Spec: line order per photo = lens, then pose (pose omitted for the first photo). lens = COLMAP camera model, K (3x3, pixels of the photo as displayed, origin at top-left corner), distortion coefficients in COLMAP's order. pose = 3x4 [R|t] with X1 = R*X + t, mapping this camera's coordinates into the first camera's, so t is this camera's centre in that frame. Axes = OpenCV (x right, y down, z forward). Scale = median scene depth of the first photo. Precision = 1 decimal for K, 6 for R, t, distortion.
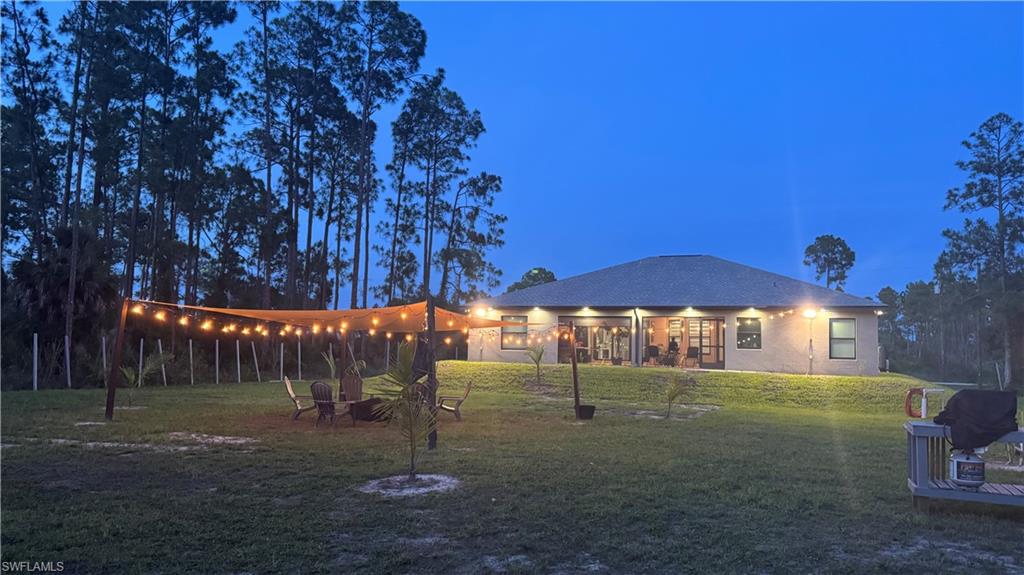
lens RADIAL K [[710.0, 0, 513.5], [0, 710.0, 293.6], [0, 0, 1]] dist [0.124461, -0.177971]
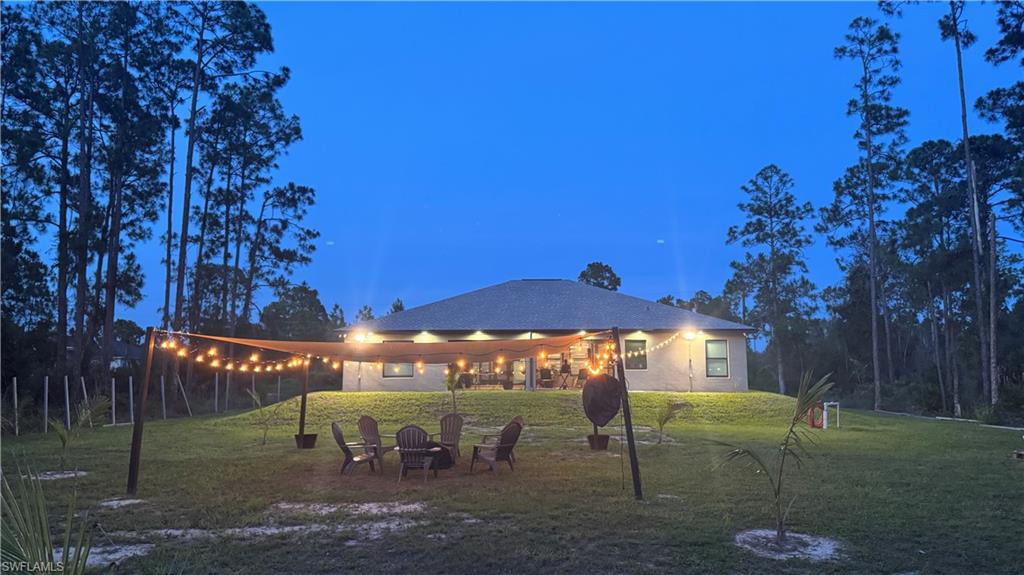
lens RADIAL K [[718.9, 0, 517.2], [0, 718.9, 284.3], [0, 0, 1]] dist [0.085356, -0.102292]
pose [[0.932279, 0.016889, 0.361346, -0.144724], [-0.001942, 0.999129, -0.041687, -0.002586], [-0.361735, 0.038162, 0.931500, 0.046734]]
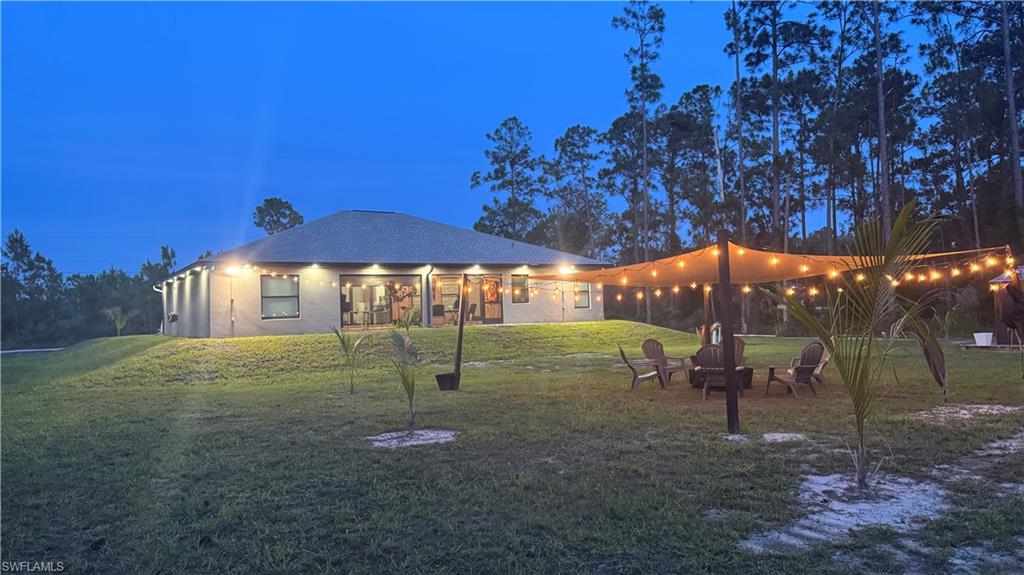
lens RADIAL K [[710.0, 0, 513.5], [0, 710.0, 293.6], [0, 0, 1]] dist [0.124461, -0.177971]
pose [[0.586174, -0.024933, 0.809802, -0.360329], [-0.014851, 0.999028, 0.041509, 0.011500], [-0.810049, -0.036358, 0.585233, 0.247789]]
